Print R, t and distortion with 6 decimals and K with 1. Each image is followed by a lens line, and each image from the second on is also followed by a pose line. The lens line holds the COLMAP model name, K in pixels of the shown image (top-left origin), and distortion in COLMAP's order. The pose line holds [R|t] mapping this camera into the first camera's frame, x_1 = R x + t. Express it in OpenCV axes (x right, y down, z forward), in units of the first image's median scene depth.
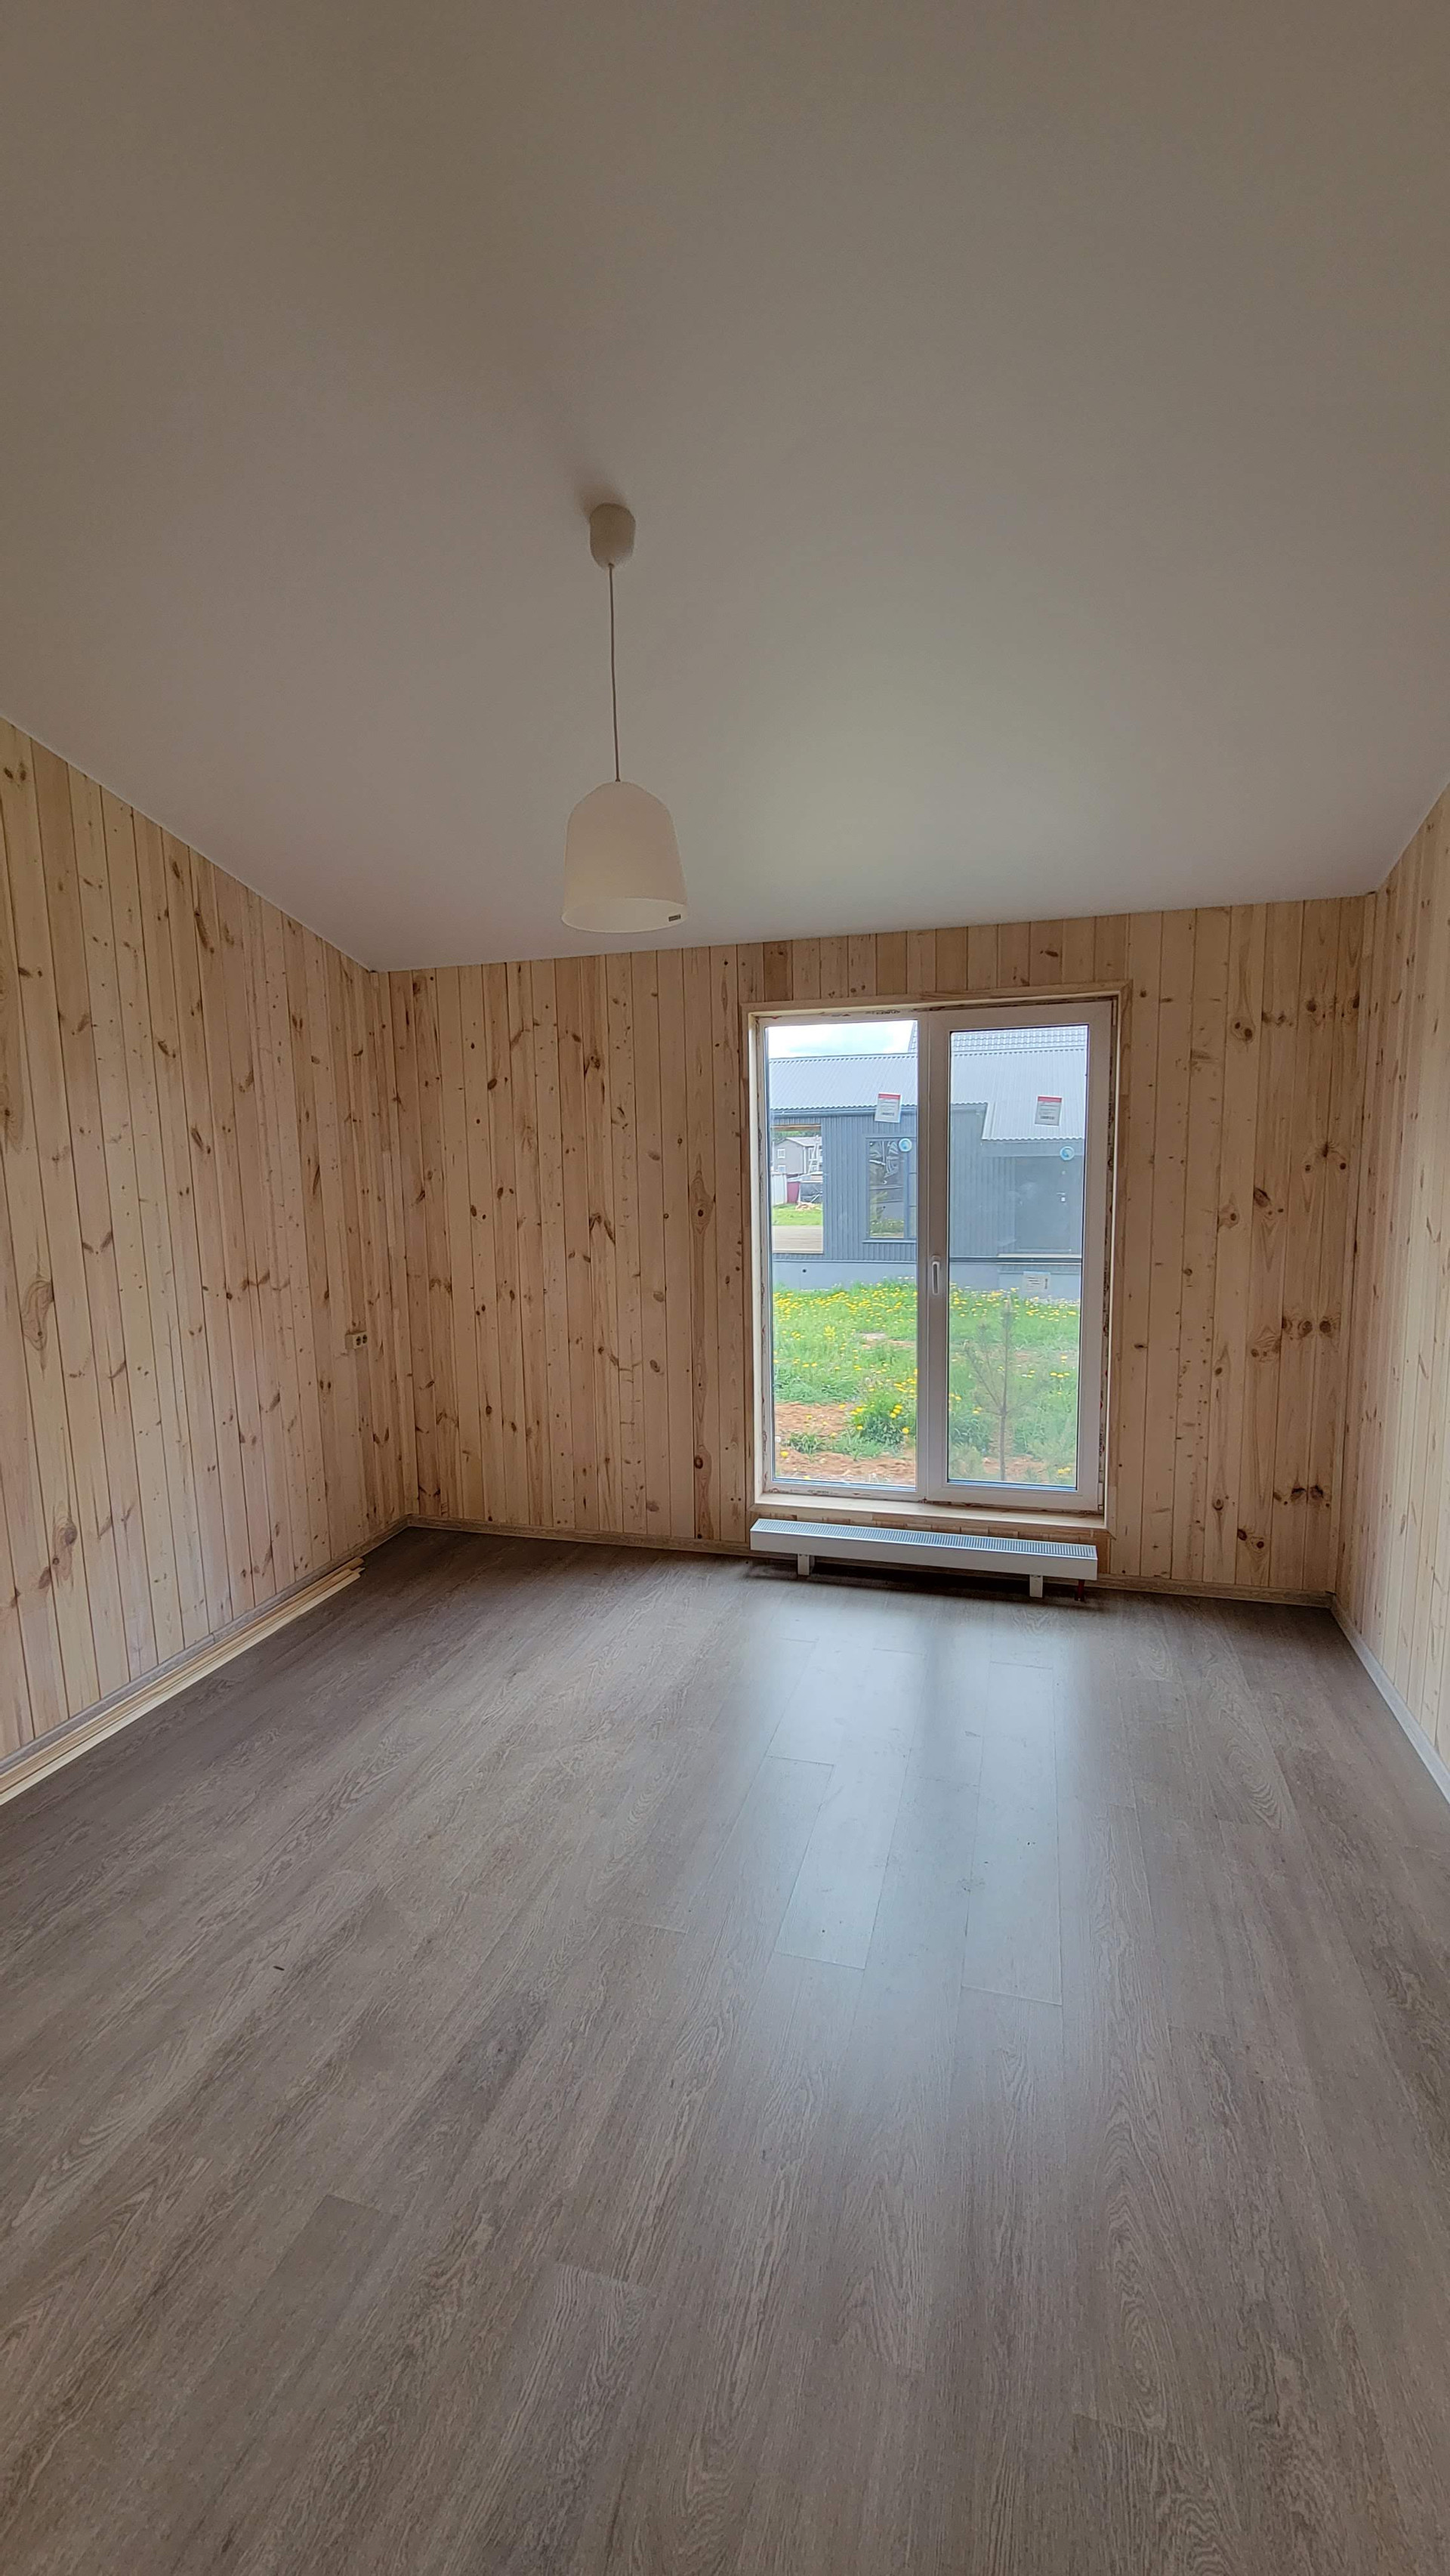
lens RADIAL K [[1042.4, 0, 726.6], [0, 1042.4, 1287.1], [0, 0, 1]] dist [-0.006864, 0.002572]
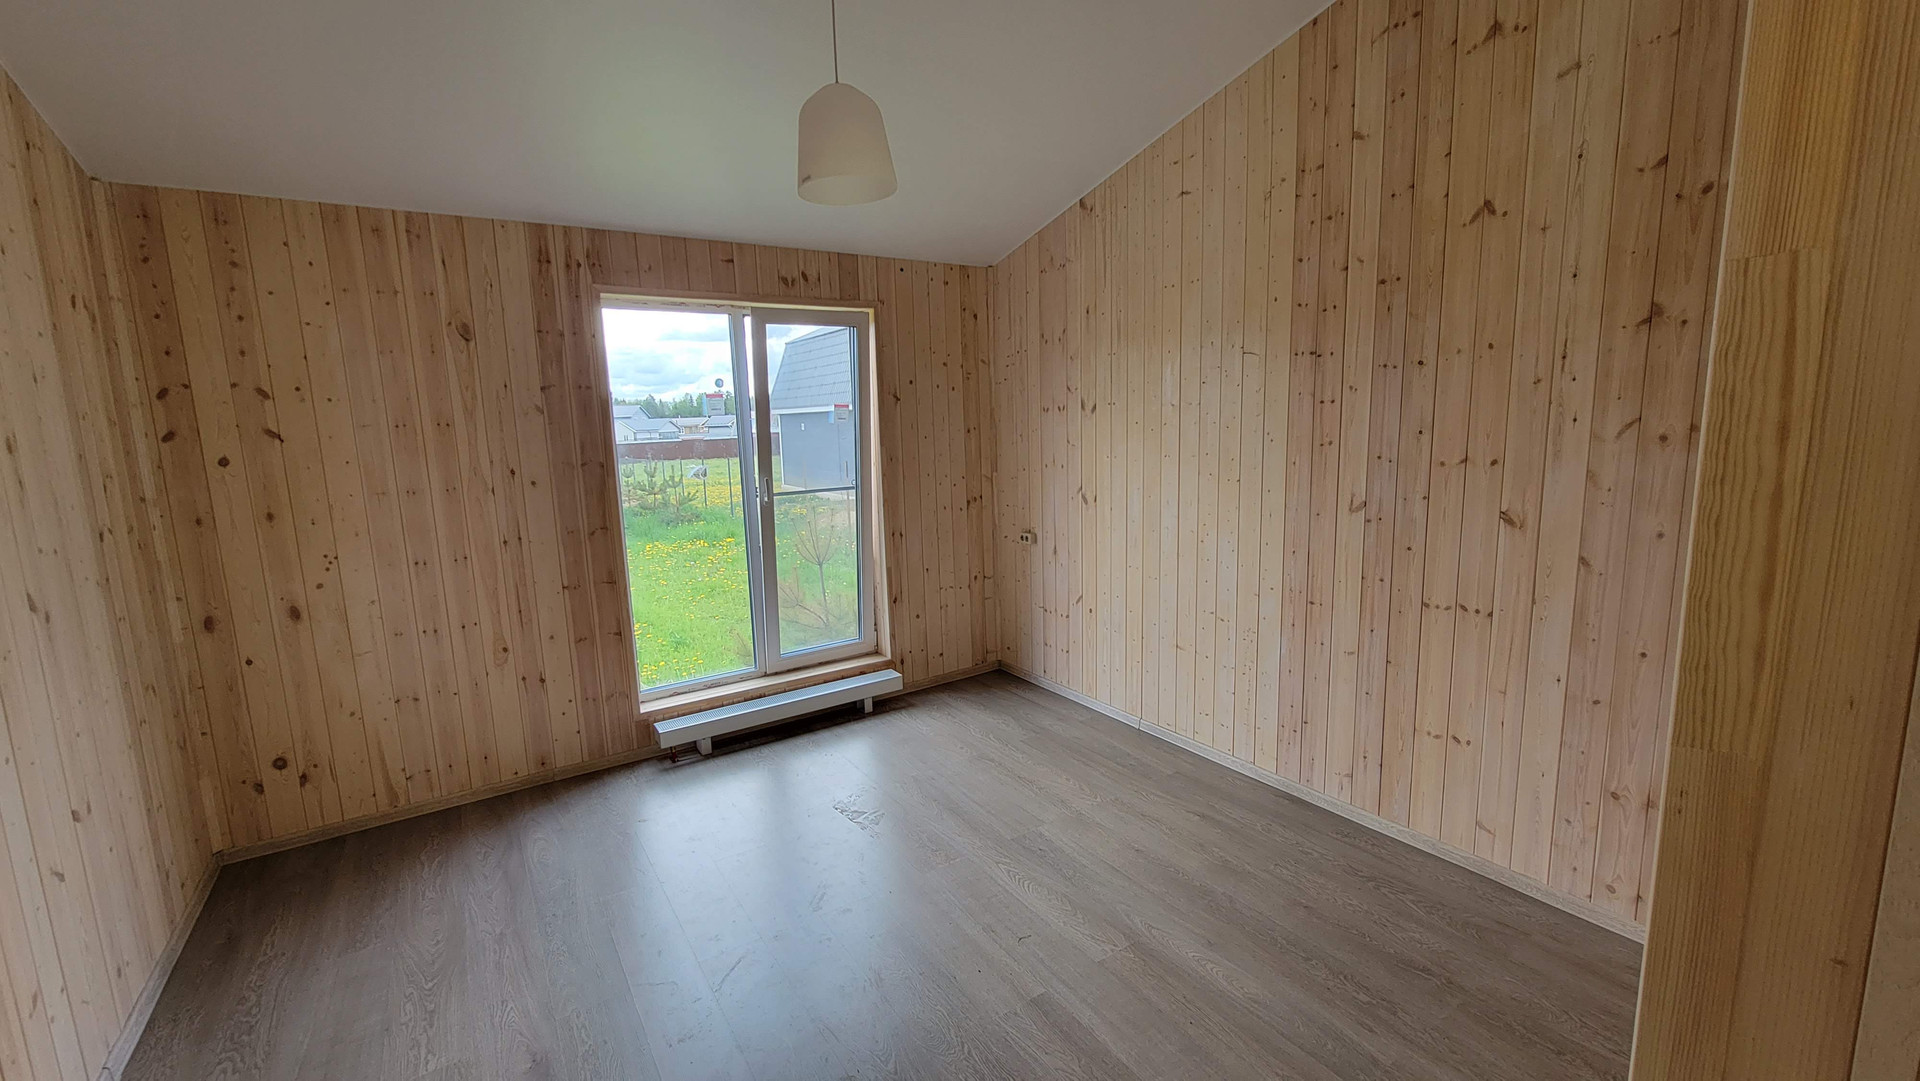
lens RADIAL K [[777.1, 0, 979.4], [0, 777.1, 531.6], [0, 0, 1]] dist [-0.006864, 0.002572]
pose [[0.641322, -0.111719, 0.759095, -0.426981], [0.118352, 0.991906, 0.045993, 0.010236], [-0.758089, 0.060344, 0.649353, 0.151568]]
